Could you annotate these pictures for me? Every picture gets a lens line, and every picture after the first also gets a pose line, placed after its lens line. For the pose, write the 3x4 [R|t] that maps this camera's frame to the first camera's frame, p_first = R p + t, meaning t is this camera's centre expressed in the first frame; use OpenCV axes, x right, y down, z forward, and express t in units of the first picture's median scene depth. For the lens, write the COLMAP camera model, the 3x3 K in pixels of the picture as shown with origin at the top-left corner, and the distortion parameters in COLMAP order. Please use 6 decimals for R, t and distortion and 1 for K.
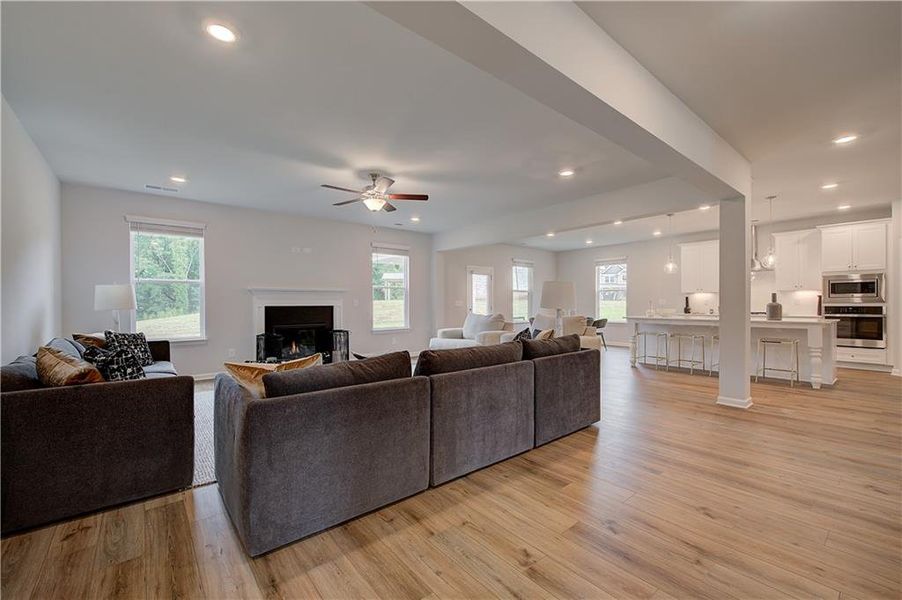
lens RADIAL K [[377.2, 0, 451.0], [0, 377.2, 300.0], [0, 0, 1]] dist [0.000689, -0.000010]
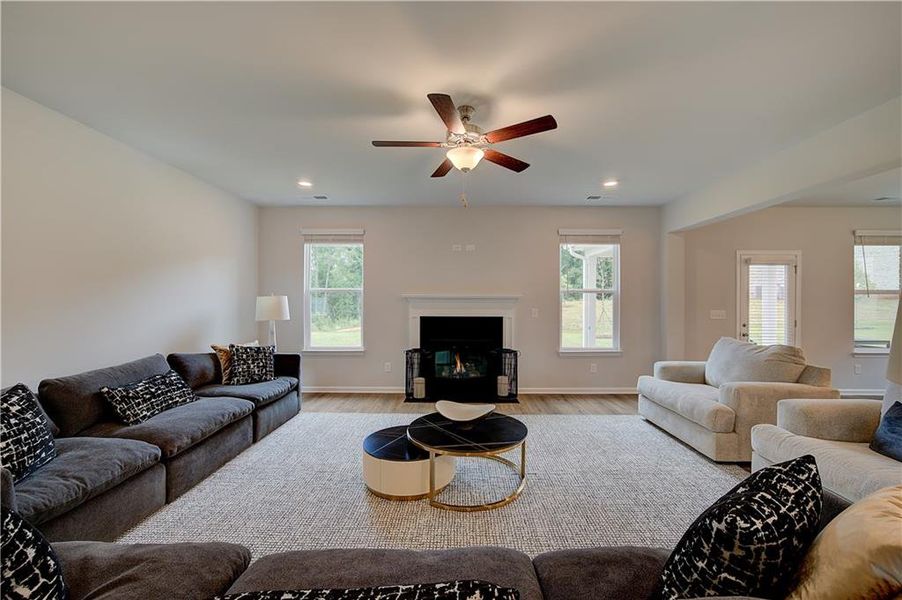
lens RADIAL K [[377.6, 0, 444.3], [0, 377.6, 300.2], [0, 0, 1]] dist [-0.000873, -0.000062]
pose [[0.764542, 0.002726, -0.644568, 0.109156], [-0.000484, 0.999993, 0.003655, -0.024729], [0.644574, -0.002482, 0.764538, 0.376662]]
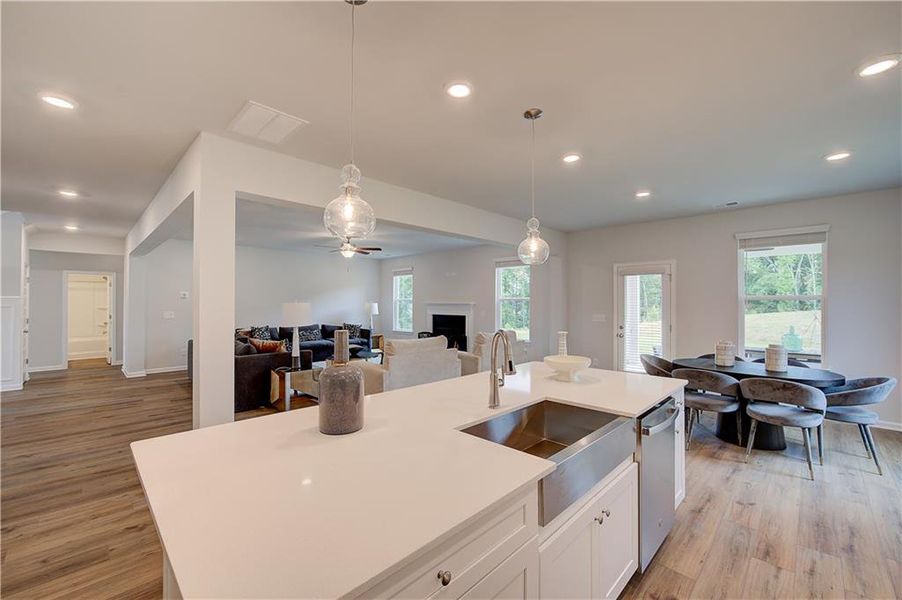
lens RADIAL K [[366.0, 0, 451.0], [0, 366.0, 300.0], [0, 0, 1]] dist [-0.000910, -0.000174]
pose [[0.098465, -0.004042, -0.995132, 1.017811], [0.004328, 0.999984, -0.003633, -0.037208], [0.995131, -0.003949, 0.098481, 0.945741]]
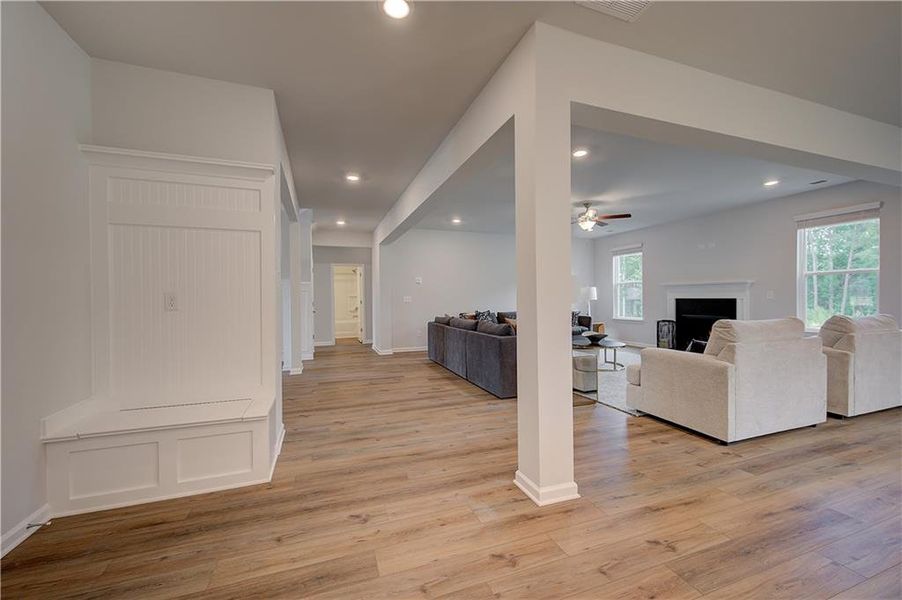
lens RADIAL K [[359.0, 0, 456.7], [0, 359.0, 300.5], [0, 0, 1]] dist [0.000383, -0.000005]
pose [[-0.329720, 0.014214, -0.943972, 0.874775], [0.017189, 0.999811, 0.009051, -0.000073], [0.943922, -0.013241, -0.329902, 0.724229]]
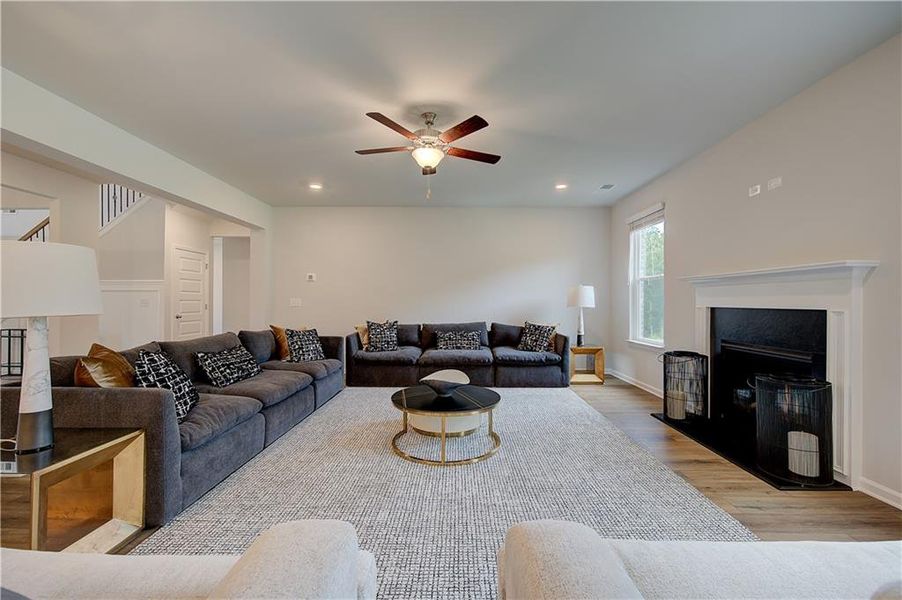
lens RADIAL K [[371.5, 0, 462.2], [0, 371.5, 300.7], [0, 0, 1]] dist [0.001266, 0.000290]
pose [[-0.628516, 0.002333, -0.777793, 0.209739], [0.008923, 0.999951, -0.004212, 0.005470], [0.777746, -0.009587, -0.628506, 1.085623]]
